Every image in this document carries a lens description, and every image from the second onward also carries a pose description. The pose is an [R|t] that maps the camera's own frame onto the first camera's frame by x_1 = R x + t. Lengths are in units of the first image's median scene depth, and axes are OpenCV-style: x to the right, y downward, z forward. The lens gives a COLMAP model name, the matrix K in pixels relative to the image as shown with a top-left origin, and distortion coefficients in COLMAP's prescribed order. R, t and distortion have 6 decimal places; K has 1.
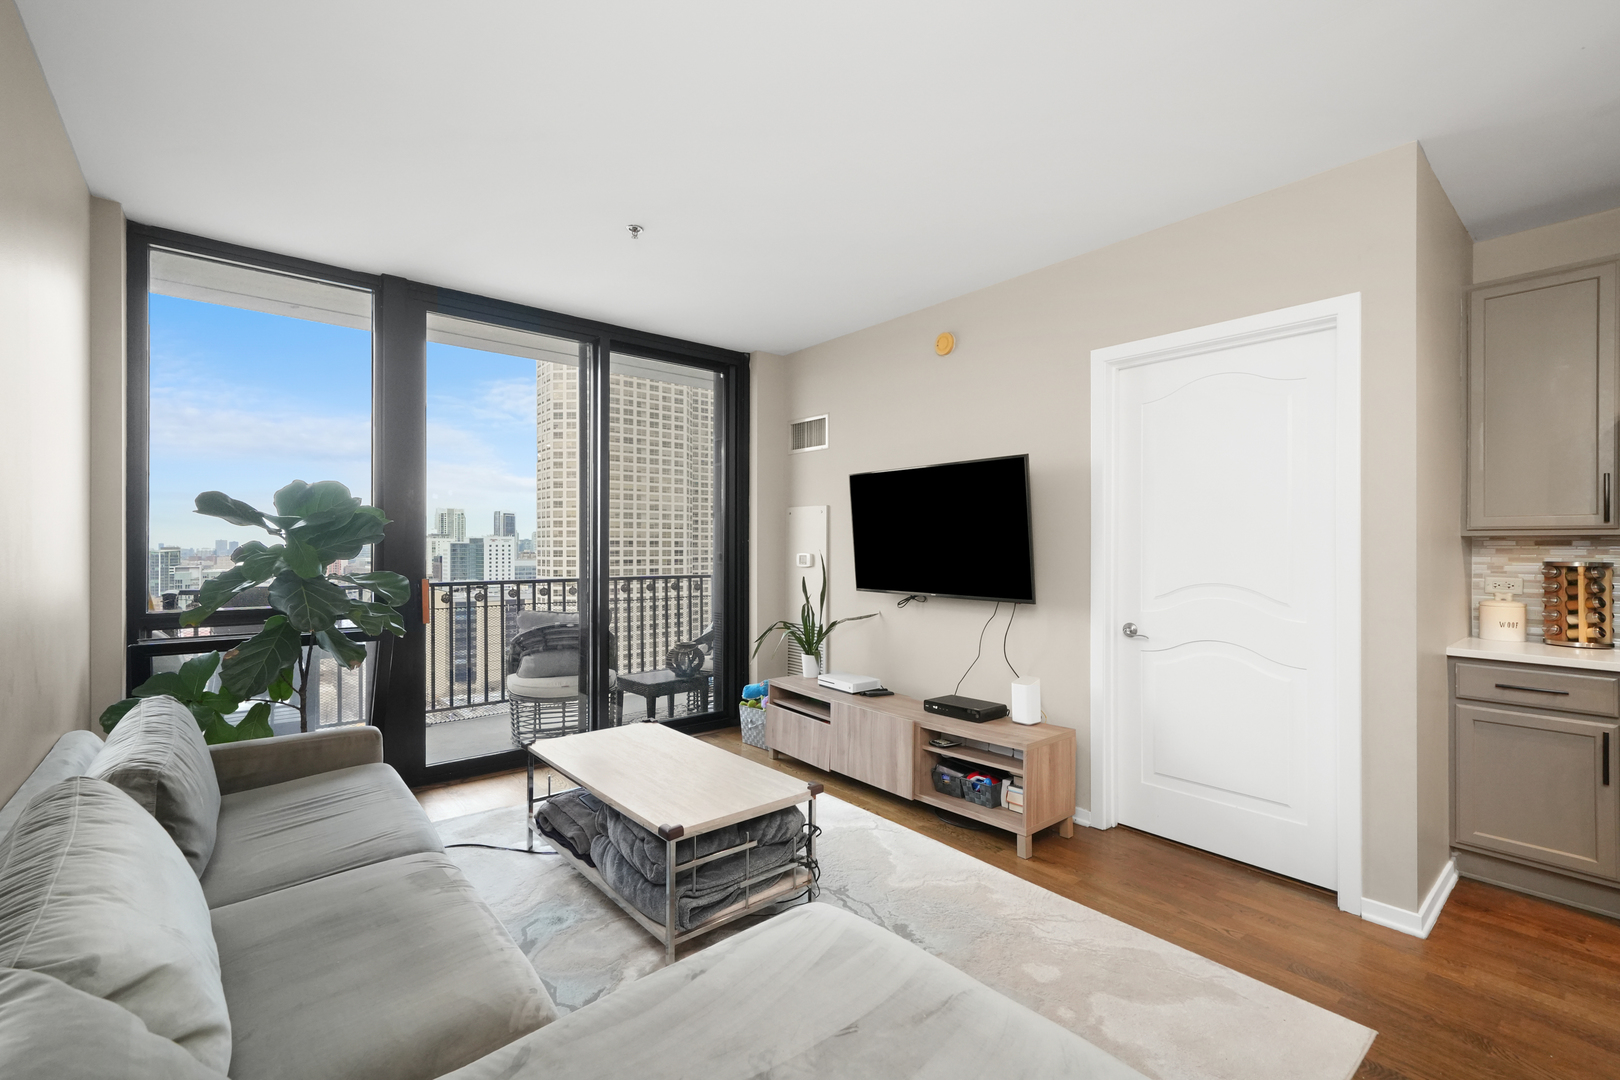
lens RADIAL K [[694.0, 0, 803.2], [0, 694.0, 547.4], [0, 0, 1]] dist [0.010378, -0.000588]
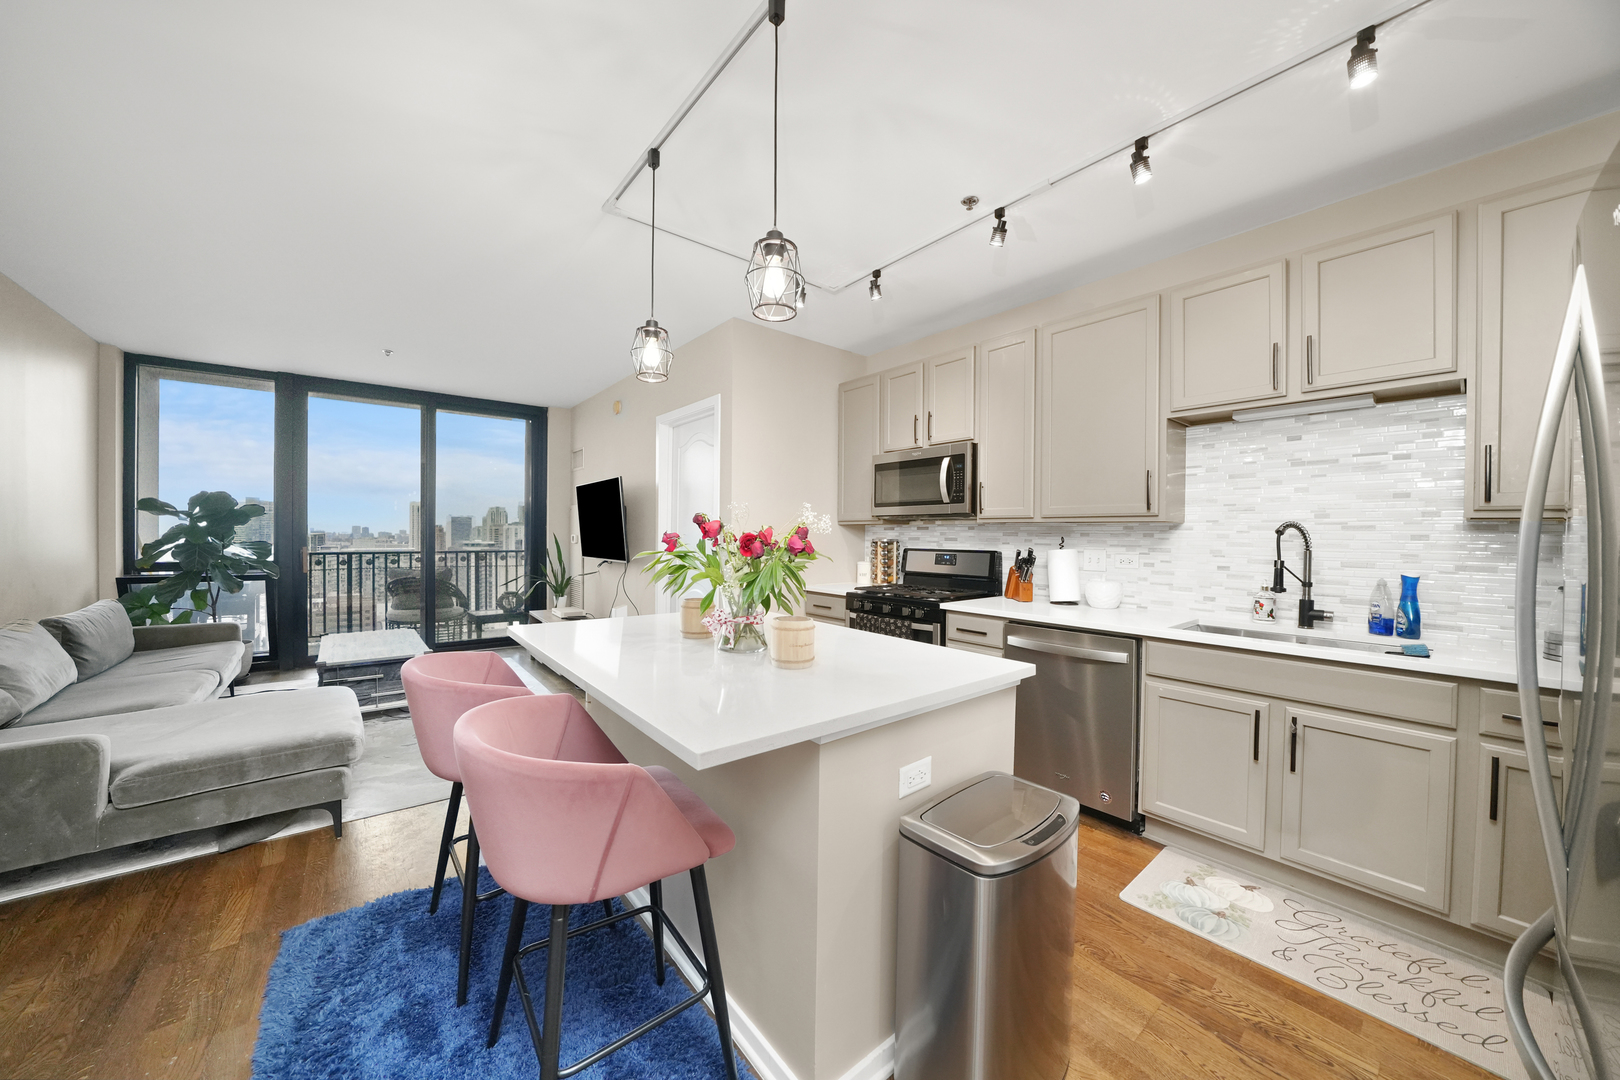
lens RADIAL K [[562.6, 0, 805.0], [0, 562.6, 539.6], [0, 0, 1]] dist [-0.021714, 0.000183]
pose [[0.999833, 0.005616, -0.017388, 0.781636], [-0.005454, 0.999942, 0.009308, 0.008110], [0.017439, -0.009211, 0.999805, -0.379360]]
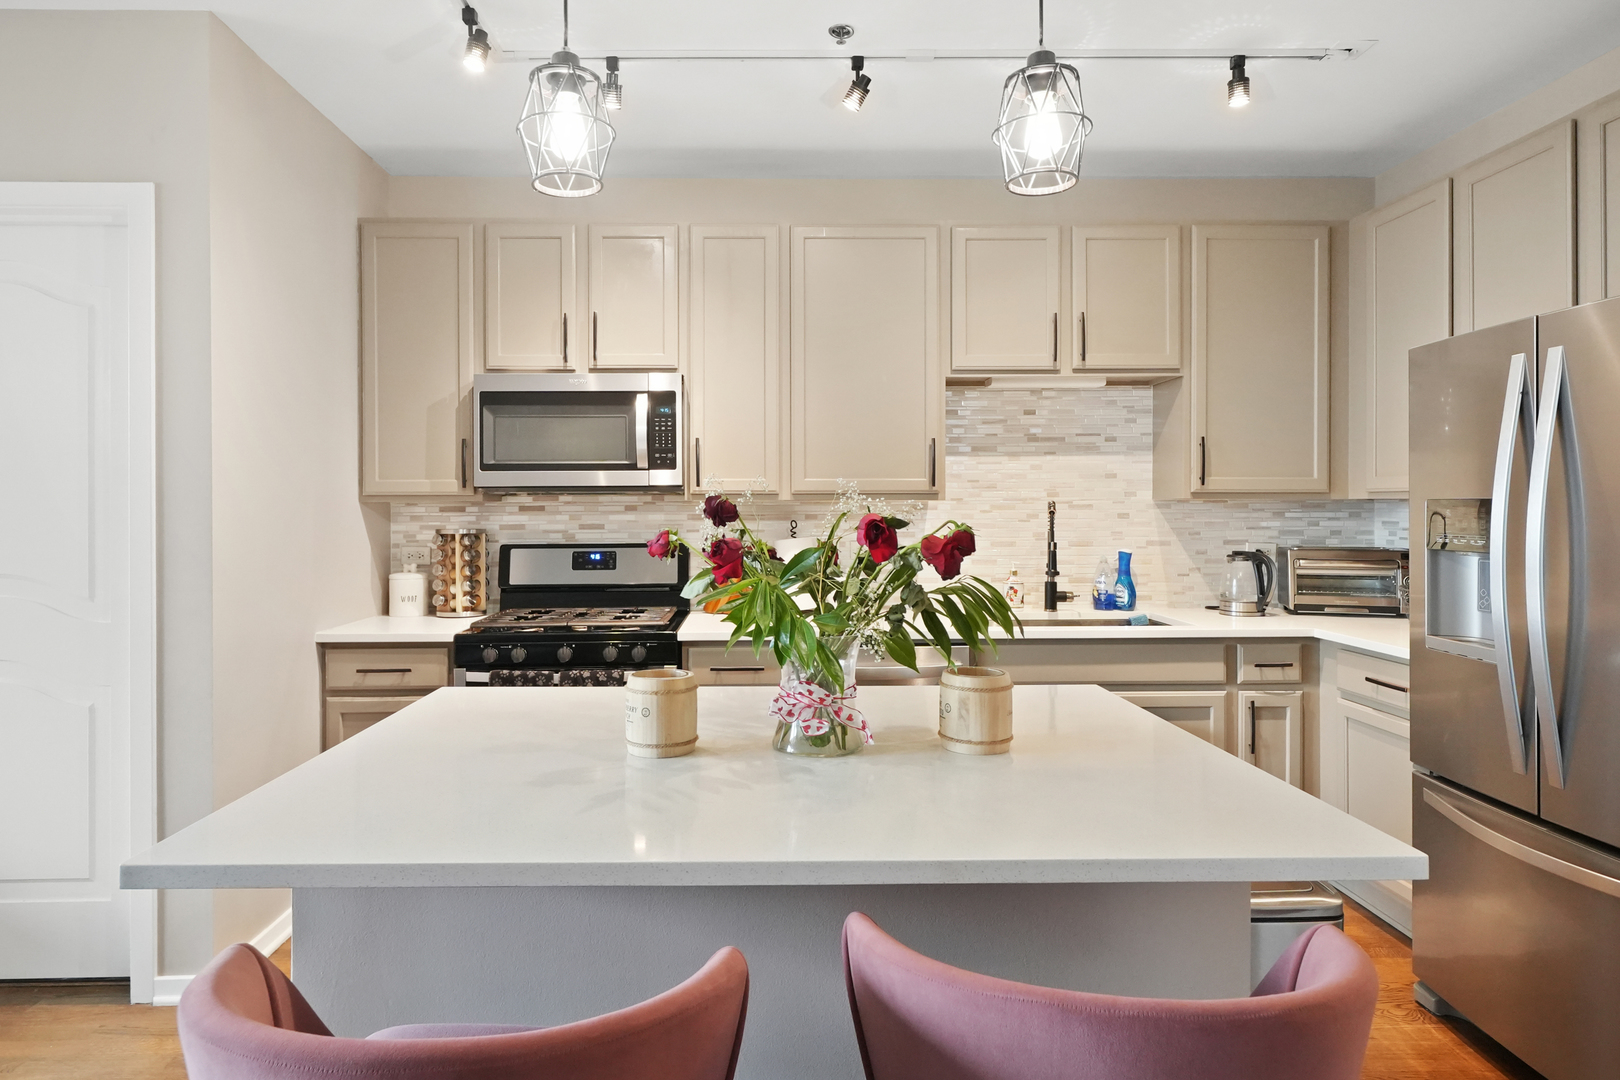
lens RADIAL K [[926.3, 0, 774.9], [0, 926.3, 505.2], [0, 0, 1]] dist [0.005782, -0.000092]
pose [[0.630551, -0.003597, 0.776140, 0.322498], [0.007063, 0.999974, -0.001103, -0.006973], [-0.776116, 0.006178, 0.630560, -0.124141]]
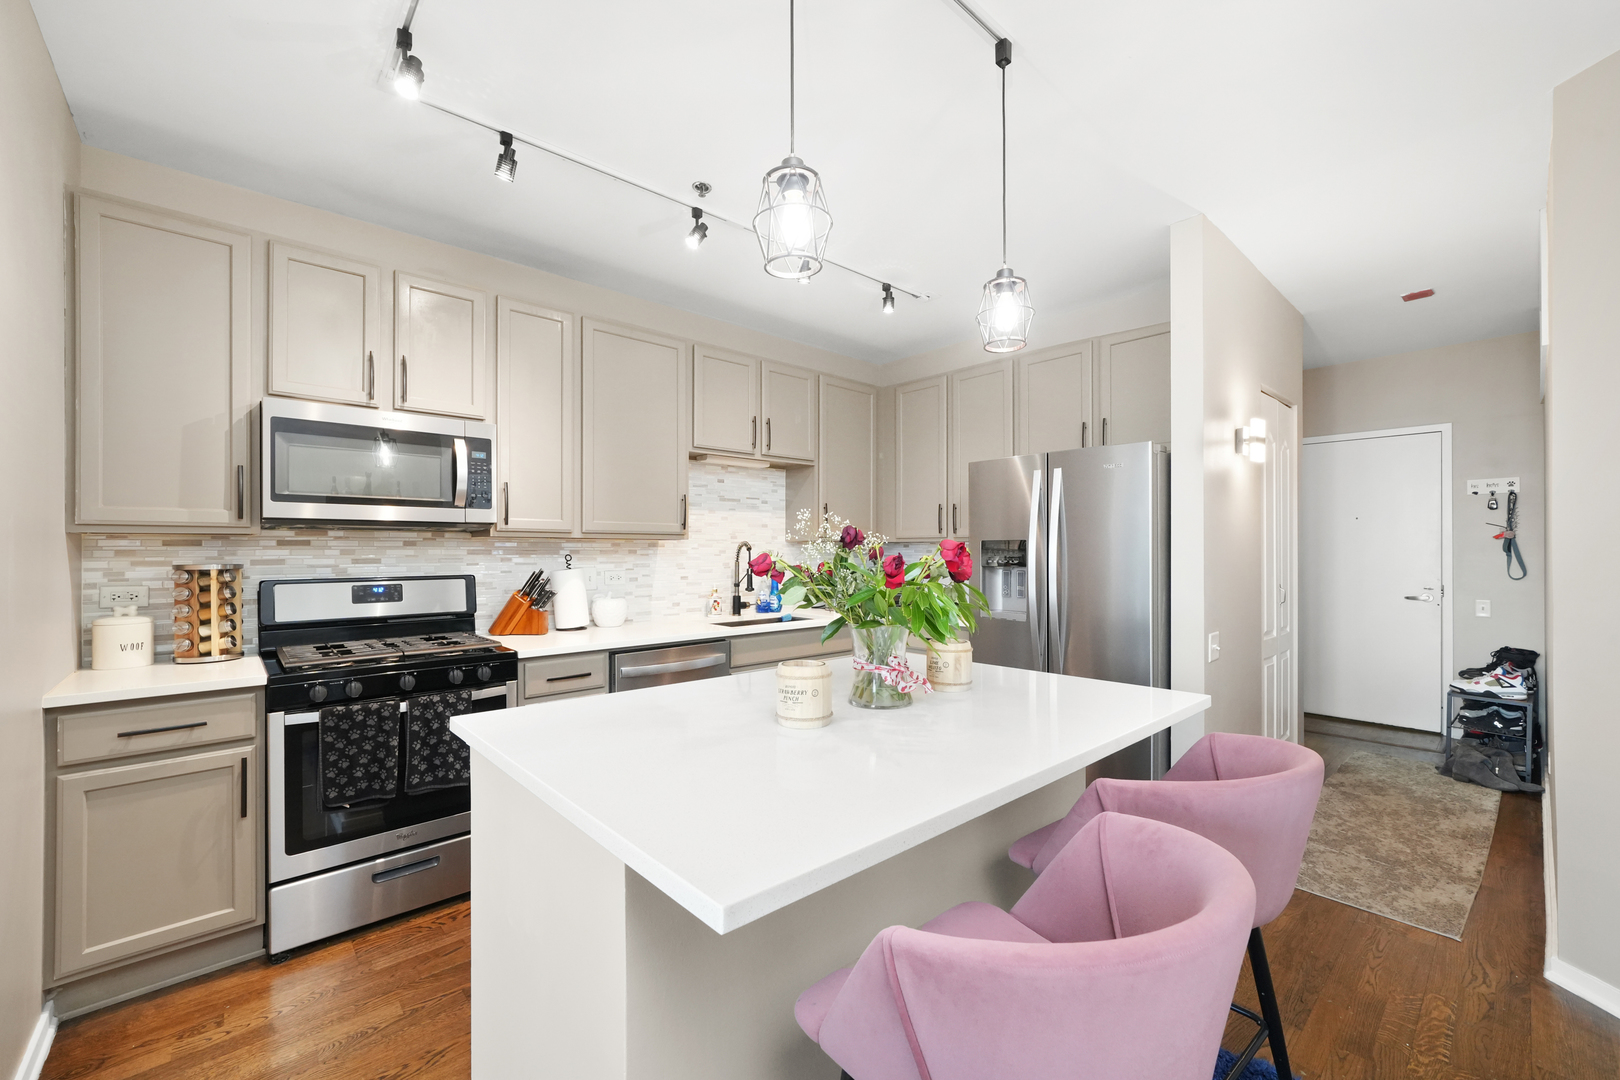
lens RADIAL K [[657.0, 0, 802.0], [0, 657.0, 547.1], [0, 0, 1]] dist [0.001859, 0.000559]
pose [[-0.026423, 0.002870, 0.999647, 0.218208], [0.003153, 0.999991, -0.002788, 0.002923], [-0.999646, 0.003079, -0.026432, 0.235811]]
